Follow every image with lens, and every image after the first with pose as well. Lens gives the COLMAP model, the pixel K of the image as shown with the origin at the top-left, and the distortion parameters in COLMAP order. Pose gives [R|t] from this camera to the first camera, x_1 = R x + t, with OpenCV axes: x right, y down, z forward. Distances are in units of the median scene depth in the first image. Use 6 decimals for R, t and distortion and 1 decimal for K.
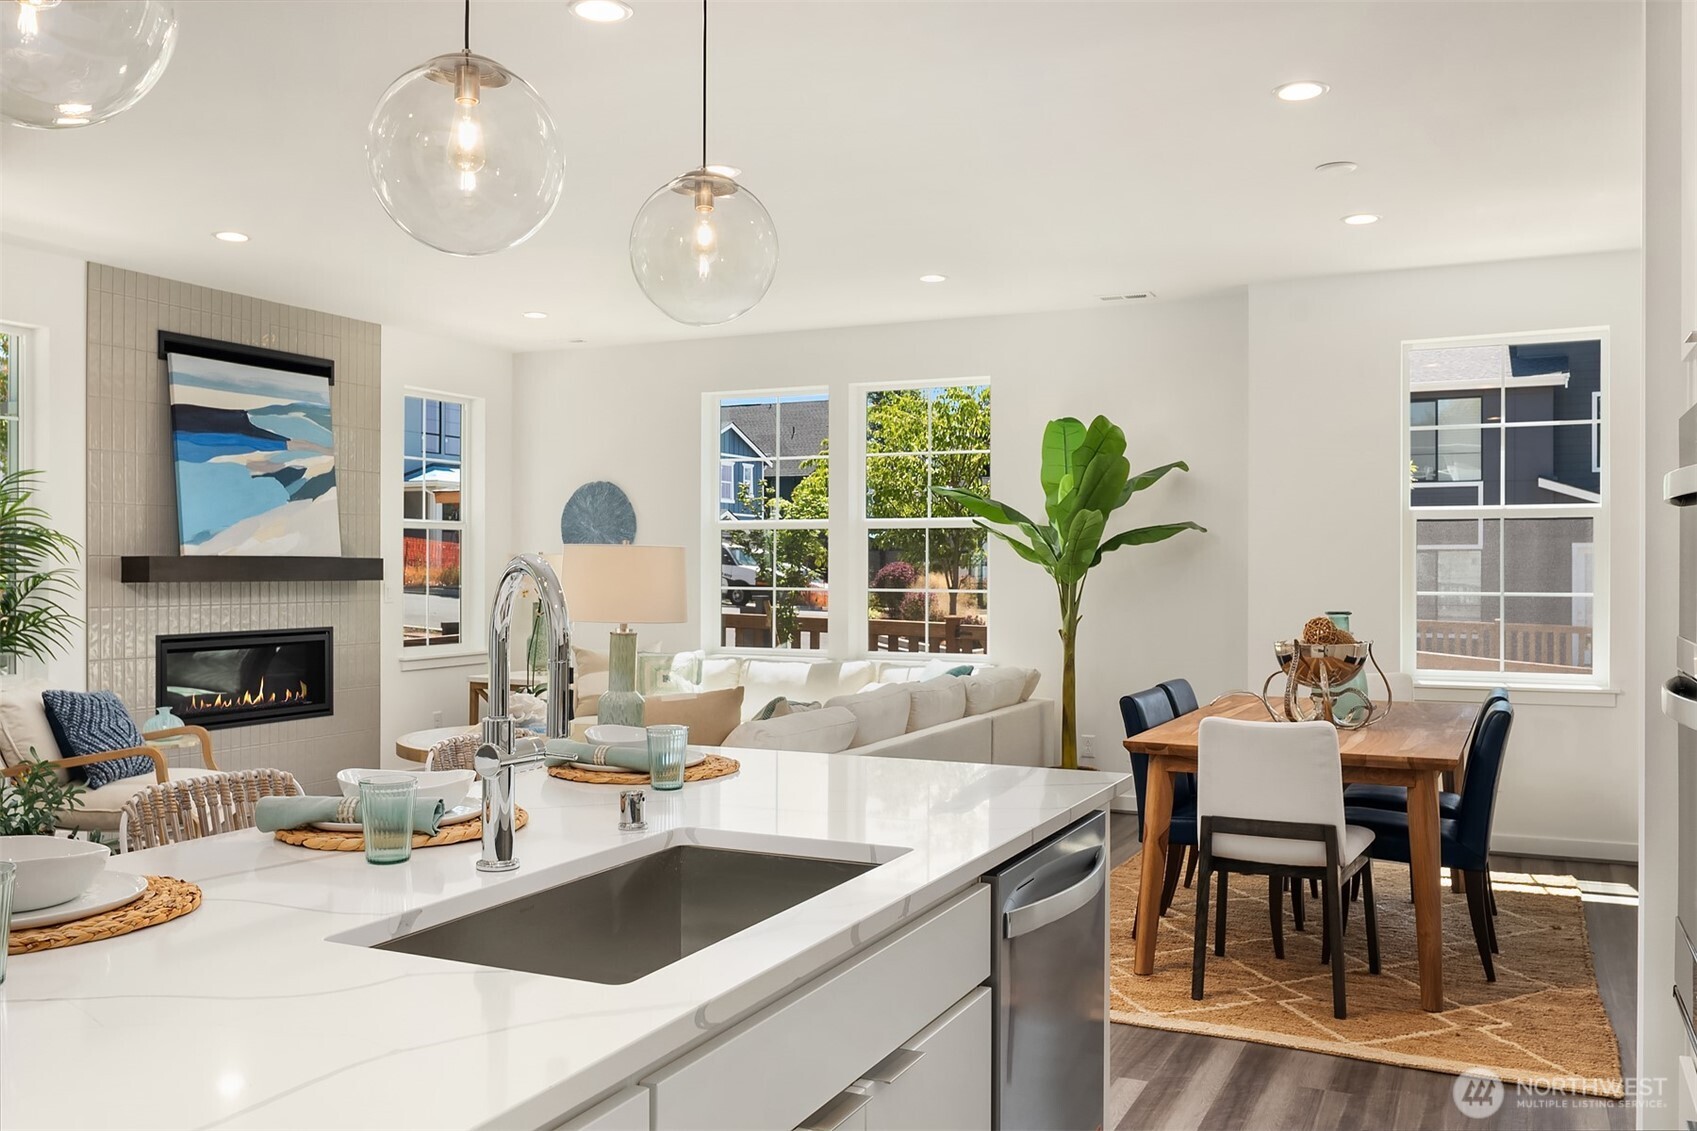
lens RADIAL K [[1414.3, 0, 856.8], [0, 1414.3, 568.2], [0, 0, 1]] dist [0.001909, -0.009514]
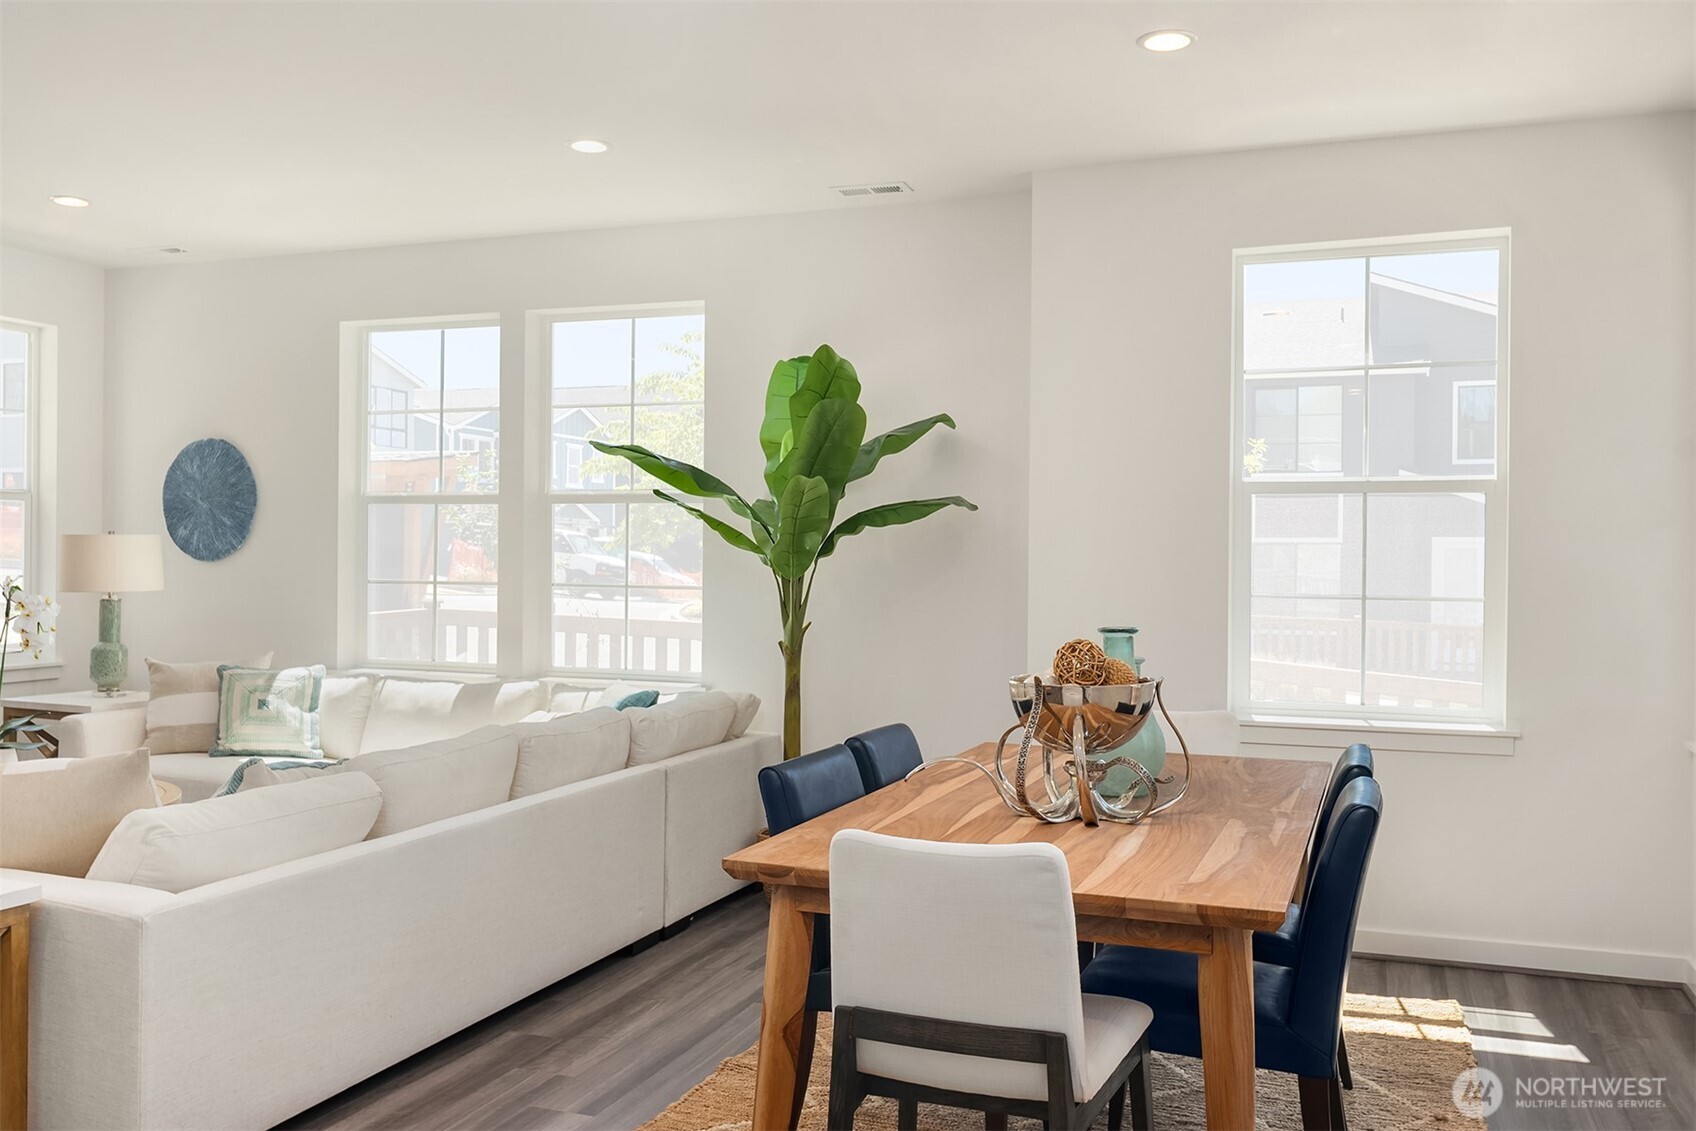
lens RADIAL K [[1413.4, 0, 856.3], [0, 1413.4, 568.2], [0, 0, 1]] dist [0.001909, -0.009514]
pose [[0.996348, 0.006934, 0.085105, 0.125080], [-0.007546, 0.999948, 0.006872, 0.000082], [-0.085053, -0.007489, 0.996348, 0.277036]]
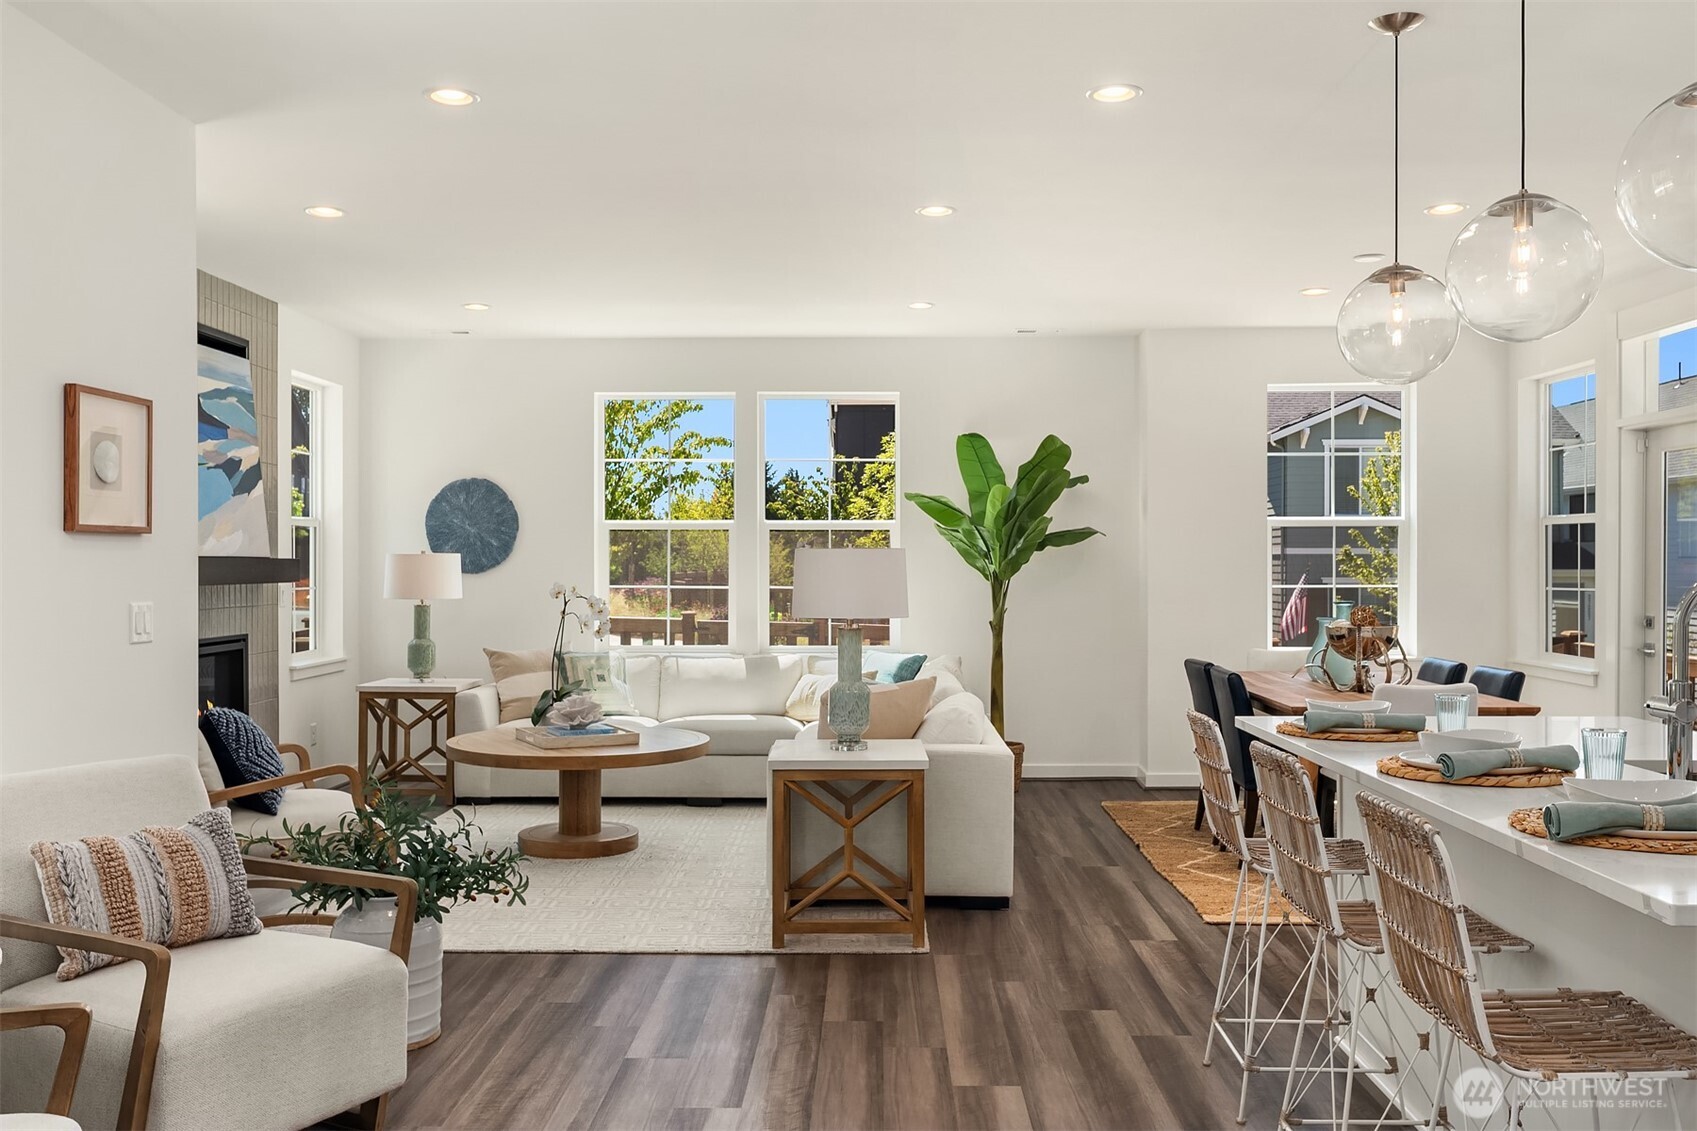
lens RADIAL K [[1414.3, 0, 856.8], [0, 1414.3, 568.2], [0, 0, 1]] dist [0.001909, -0.009514]
pose [[0.909900, -0.003898, 0.414810, -0.440389], [0.002008, 0.999986, 0.004993, -0.005038], [-0.414824, -0.003710, 0.909894, 0.012968]]
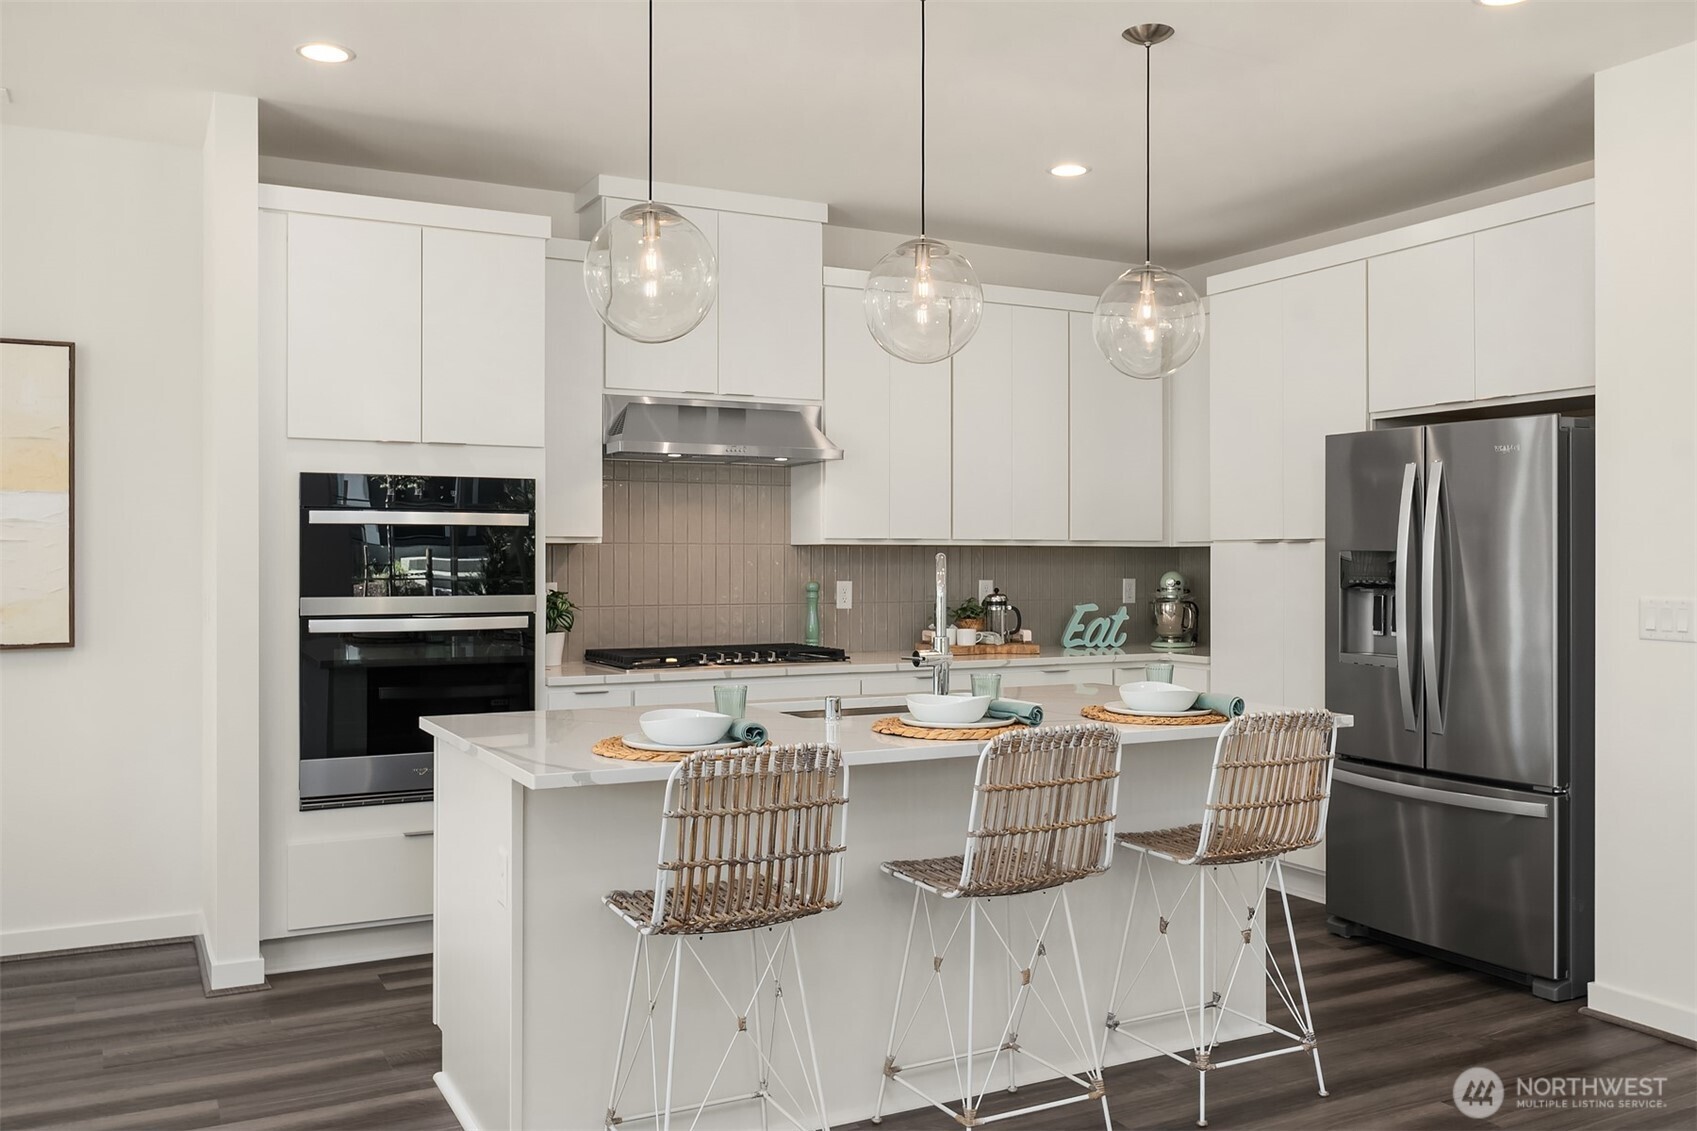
lens RADIAL K [[1414.3, 0, 856.8], [0, 1414.3, 568.2], [0, 0, 1]] dist [0.001909, -0.009514]
pose [[-0.802272, -0.006941, 0.596918, -0.364095], [-0.002540, 0.999963, 0.008214, -0.001563], [-0.596953, 0.005074, -0.802260, 0.725961]]
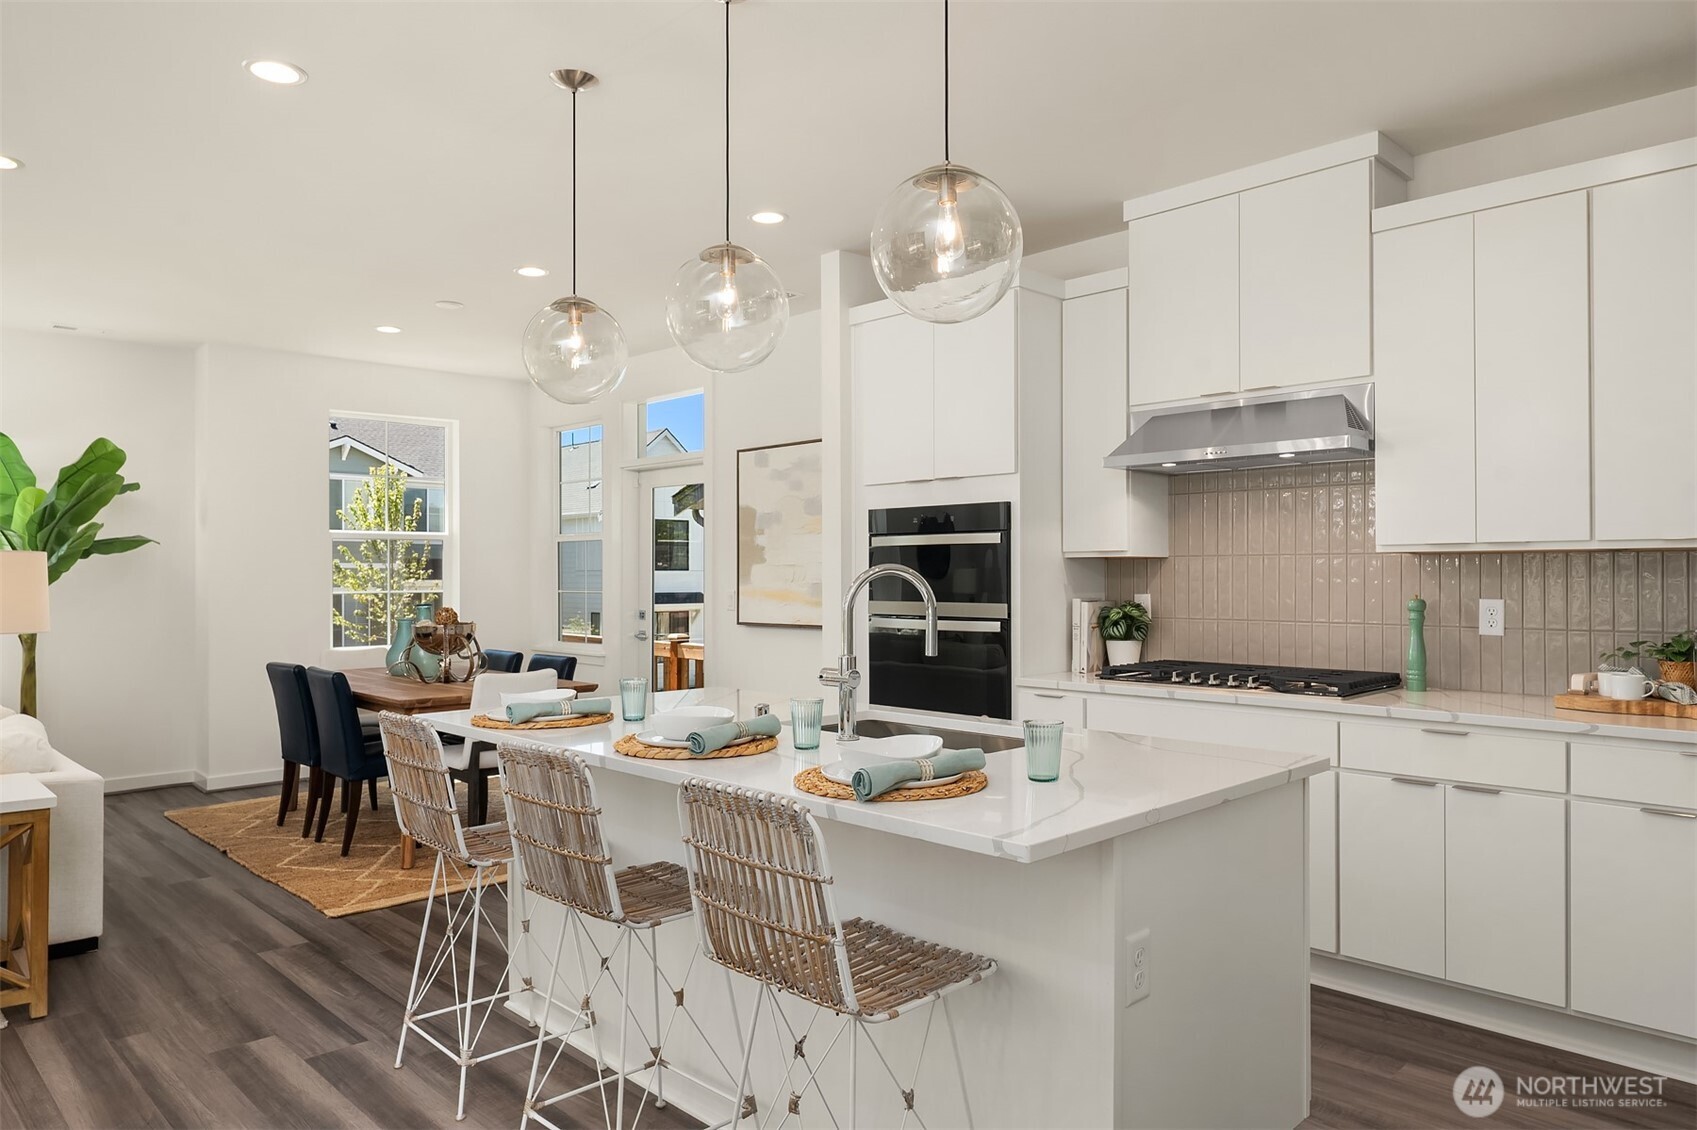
lens RADIAL K [[1111.1, 0, 856.5], [0, 1111.1, 571.8], [0, 0, 1]] dist [0.000216, -0.003280]
pose [[0.343148, -0.000893, 0.939281, -0.432010], [0.003939, 0.999992, -0.000489, -0.000033], [-0.939273, 0.003867, 0.343149, 0.139824]]
